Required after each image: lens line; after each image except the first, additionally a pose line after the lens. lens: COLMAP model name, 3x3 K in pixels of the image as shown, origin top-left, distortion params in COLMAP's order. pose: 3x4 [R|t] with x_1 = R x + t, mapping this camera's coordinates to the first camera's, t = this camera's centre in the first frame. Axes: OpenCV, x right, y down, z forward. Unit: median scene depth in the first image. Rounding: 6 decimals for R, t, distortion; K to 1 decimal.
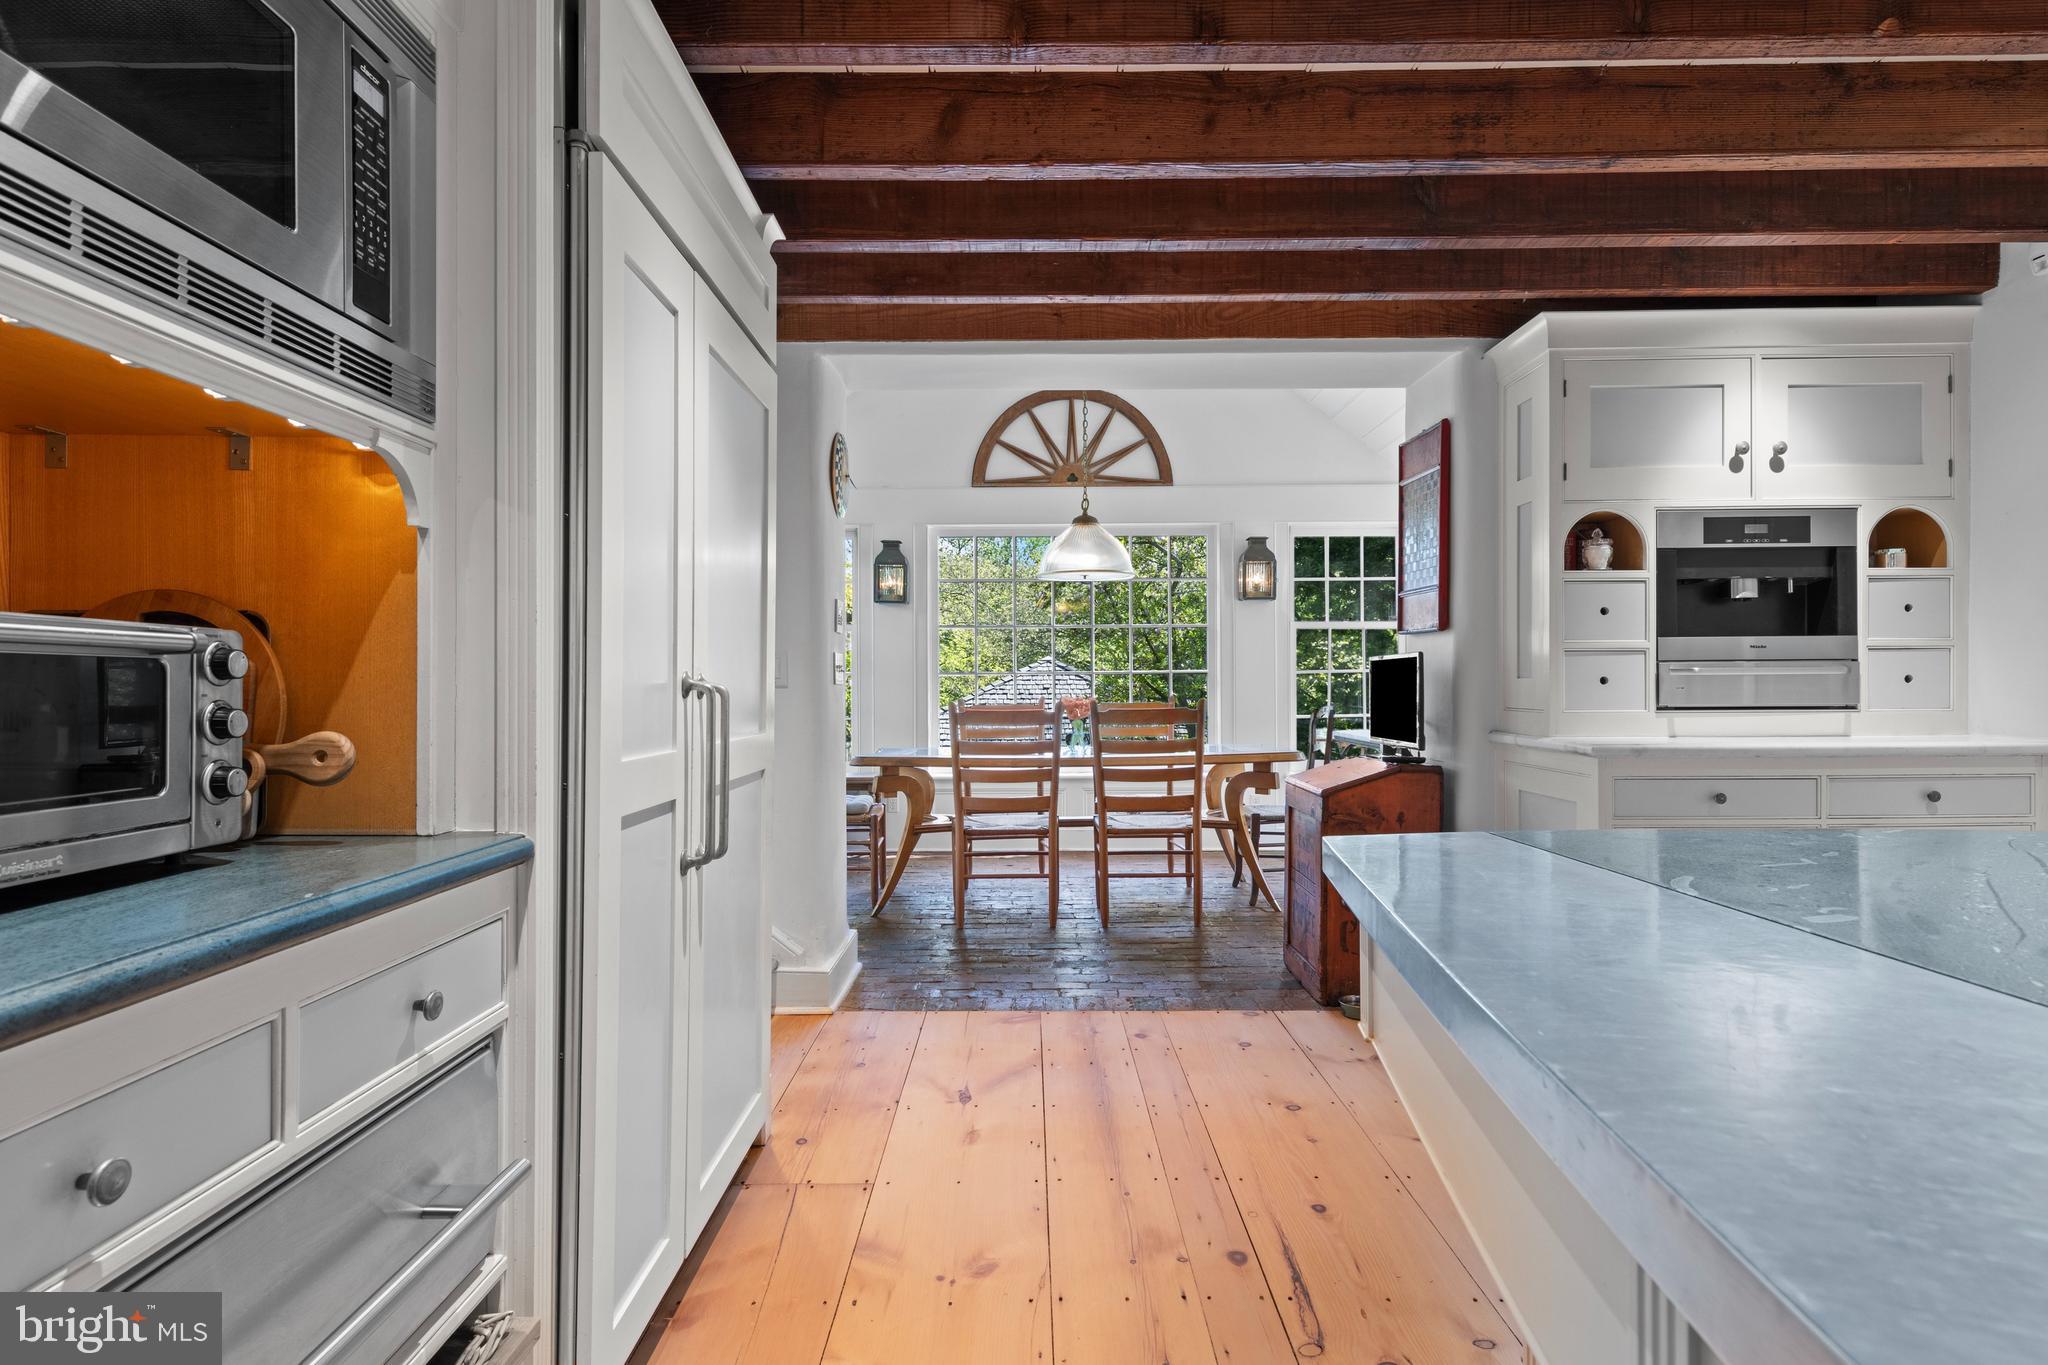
lens RADIAL K [[1046.4, 0, 1022.3], [0, 1046.4, 688.1], [0, 0, 1]] dist [0.013043, -0.002938]
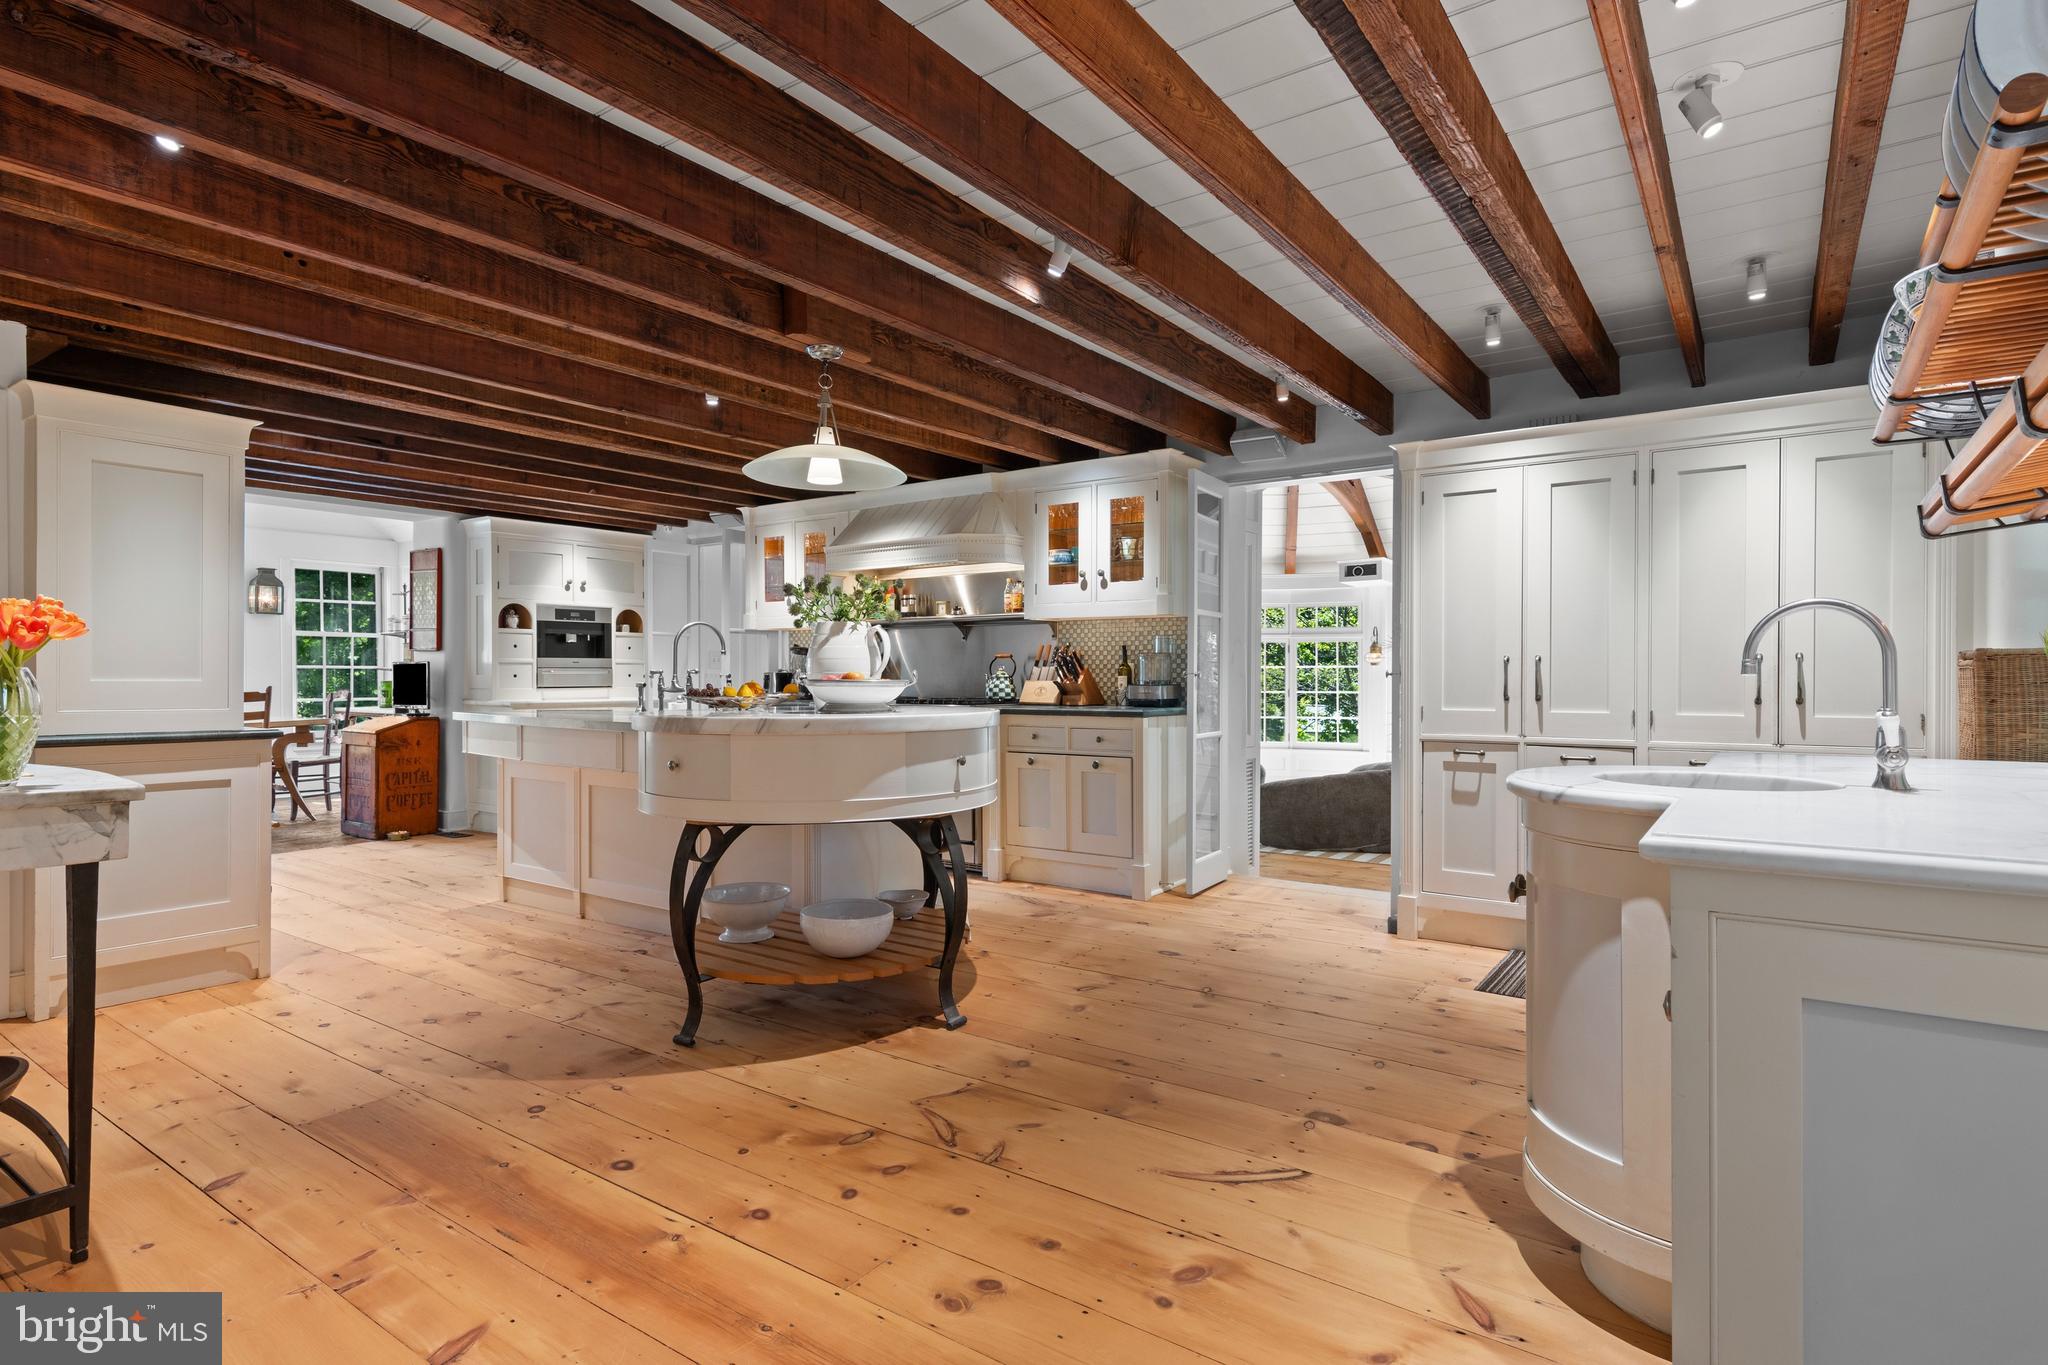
lens RADIAL K [[1046.4, 0, 1027.2], [0, 1046.4, 687.1], [0, 0, 1]] dist [0.013043, -0.002938]
pose [[0.574988, -0.004878, 0.818148, -0.659222], [-0.000223, 0.999981, 0.006119, 0.003514], [-0.818162, -0.003701, 0.574976, -1.196480]]
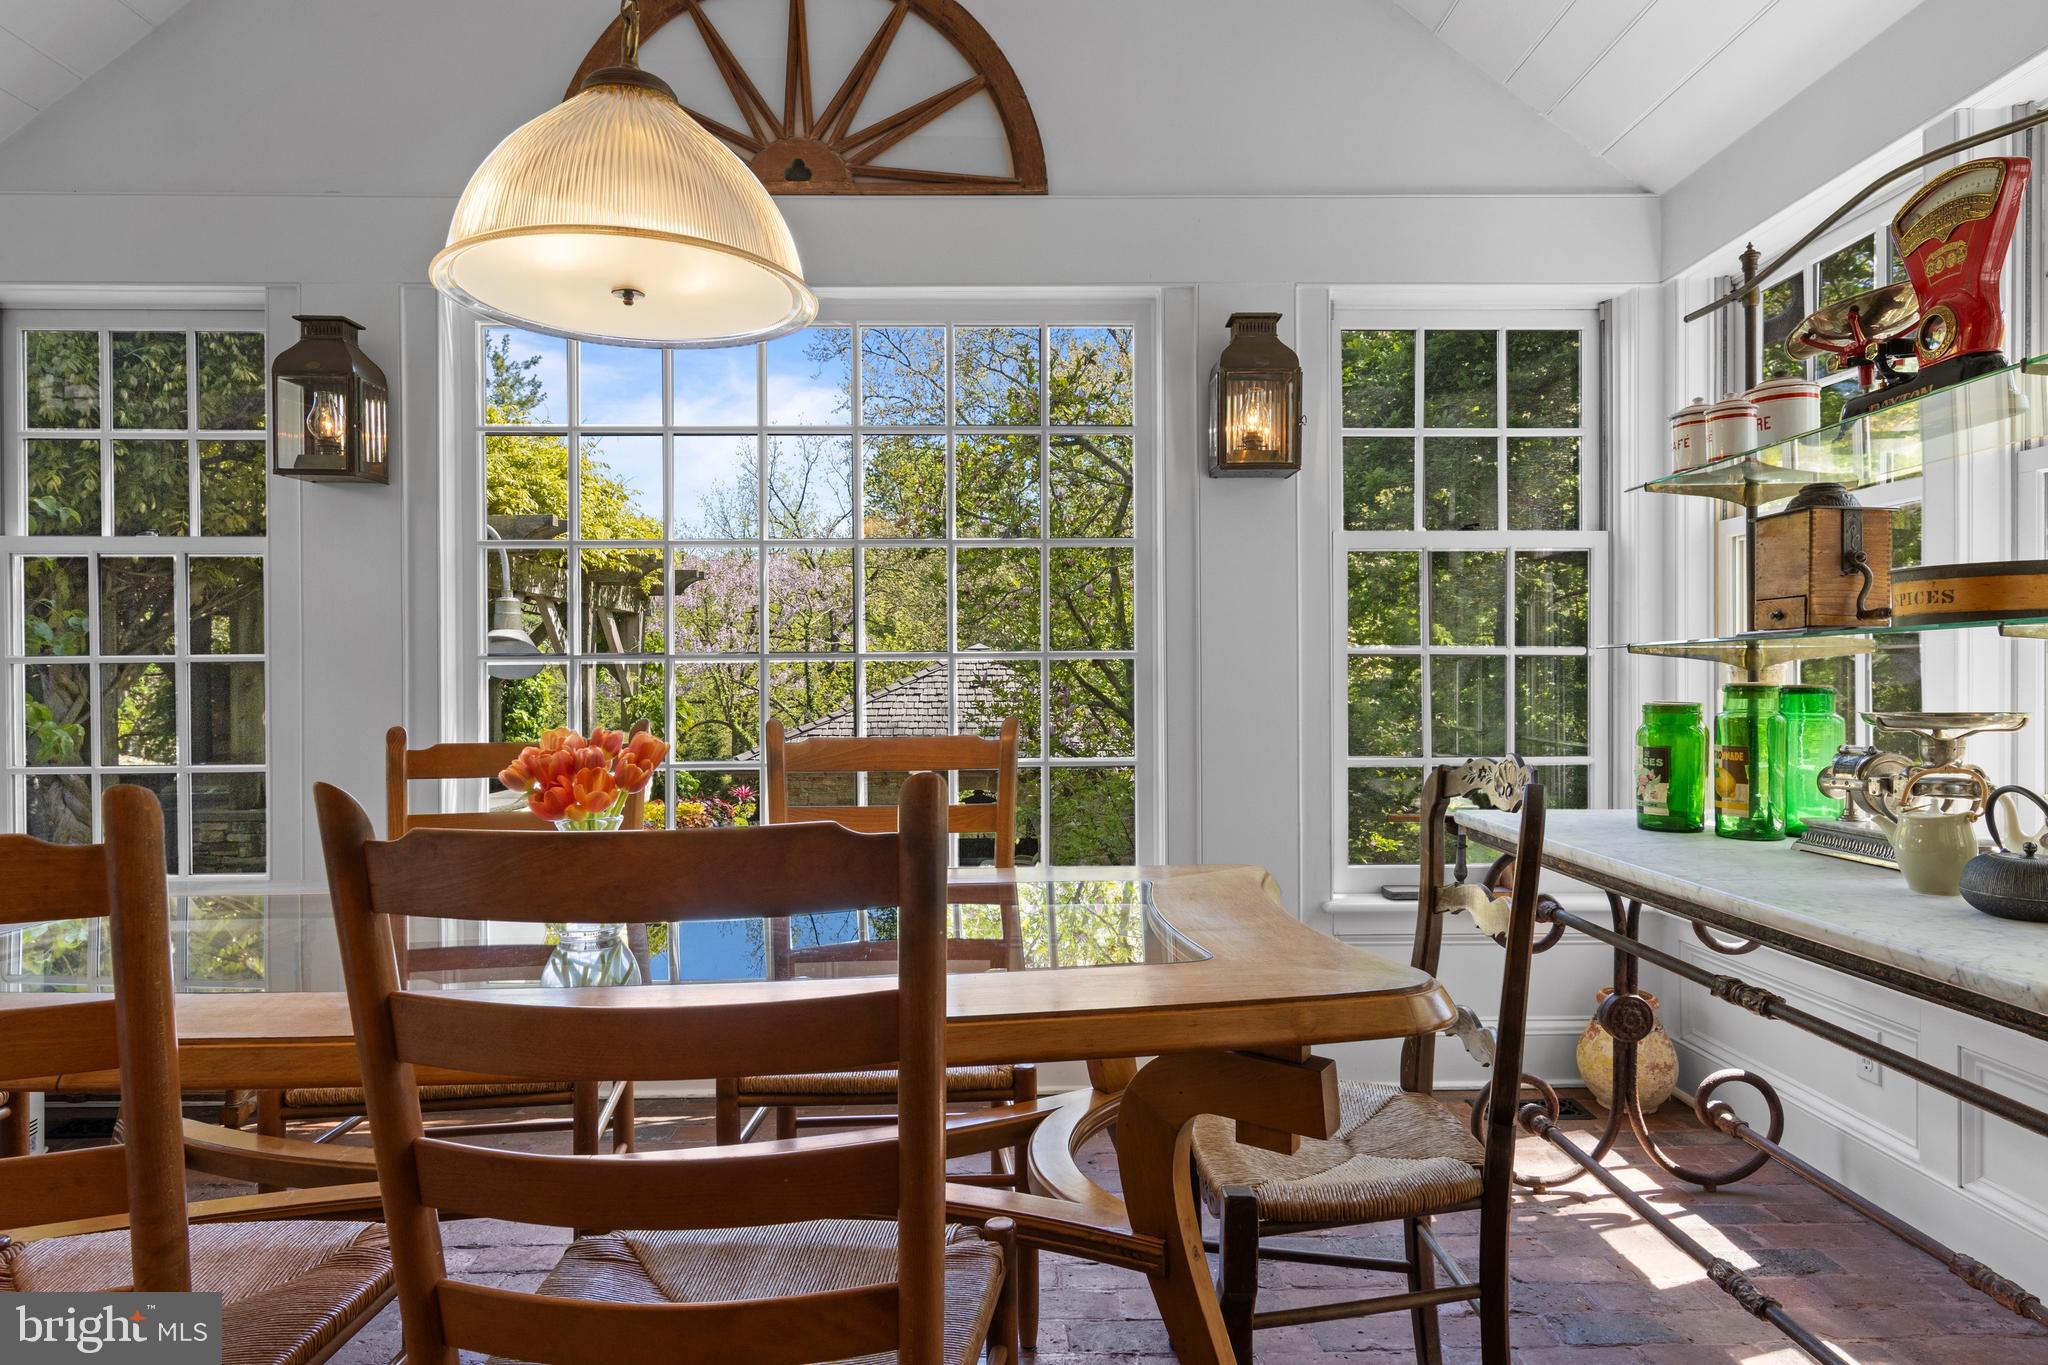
lens RADIAL K [[1186.2, 0, 1034.4], [0, 1186.2, 687.5], [0, 0, 1]] dist [0.003936, 0.000135]
pose [[0.999453, -0.000662, 0.033052, 0.255042], [0.000590, 0.999997, 0.002187, -0.006770], [-0.033053, -0.002166, 0.999451, 1.116206]]
